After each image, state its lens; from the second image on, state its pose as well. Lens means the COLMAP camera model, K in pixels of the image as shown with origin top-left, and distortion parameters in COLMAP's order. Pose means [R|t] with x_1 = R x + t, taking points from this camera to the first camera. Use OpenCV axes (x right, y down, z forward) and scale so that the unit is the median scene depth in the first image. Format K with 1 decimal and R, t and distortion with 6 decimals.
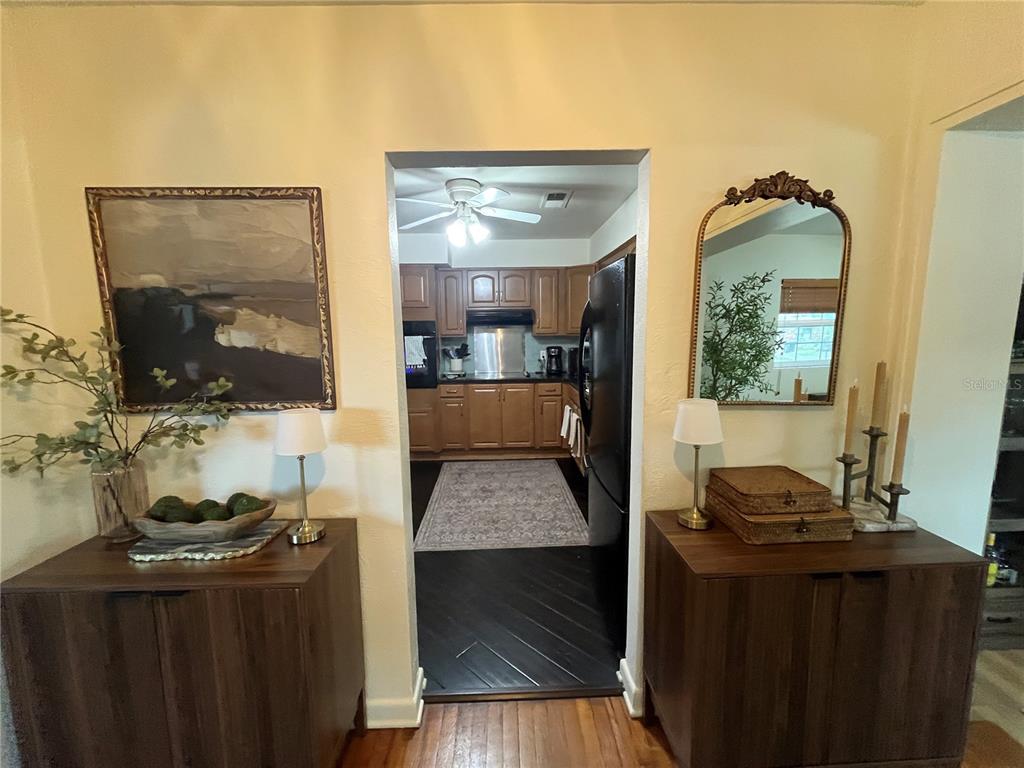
lens RADIAL K [[410.4, 0, 510.8], [0, 410.4, 379.3], [0, 0, 1]] dist [-0.005809, -0.000234]
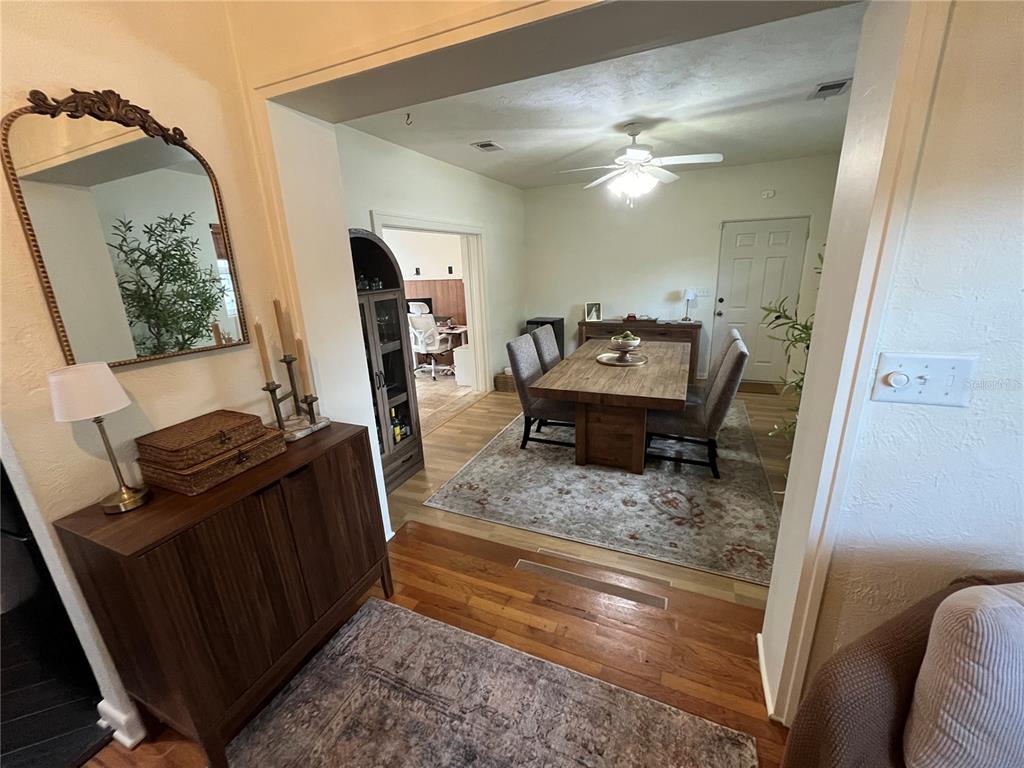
lens RADIAL K [[410.4, 0, 510.8], [0, 410.4, 379.3], [0, 0, 1]] dist [-0.005809, -0.000234]
pose [[0.419908, -0.250303, 0.872368, 0.102712], [0.143176, 0.967449, 0.208668, 0.030278], [-0.896202, 0.037280, 0.442077, -0.125211]]
